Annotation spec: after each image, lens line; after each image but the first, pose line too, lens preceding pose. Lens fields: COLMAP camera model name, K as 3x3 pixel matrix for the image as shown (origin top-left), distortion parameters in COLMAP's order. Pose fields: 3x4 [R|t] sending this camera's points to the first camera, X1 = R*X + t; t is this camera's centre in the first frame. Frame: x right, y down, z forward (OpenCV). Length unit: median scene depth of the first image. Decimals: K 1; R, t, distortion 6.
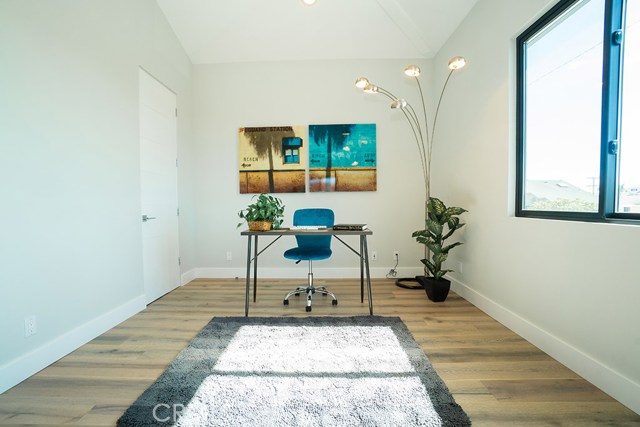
lens RADIAL K [[280.1, 0, 312.3], [0, 280.1, 214.7], [0, 0, 1]] dist [-0.062196, 0.021840]
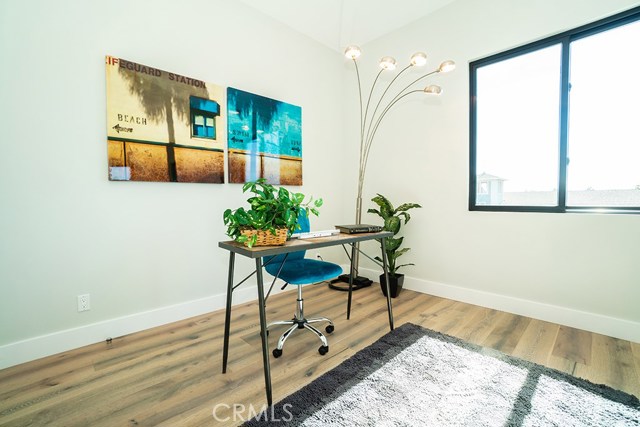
lens RADIAL K [[280.1, 0, 312.3], [0, 280.1, 214.7], [0, 0, 1]] dist [-0.062196, 0.021840]
pose [[0.712472, -0.028805, 0.701109, -0.354733], [0.026328, 0.999551, 0.014313, -0.007142], [-0.701206, 0.008261, 0.712911, 0.365772]]
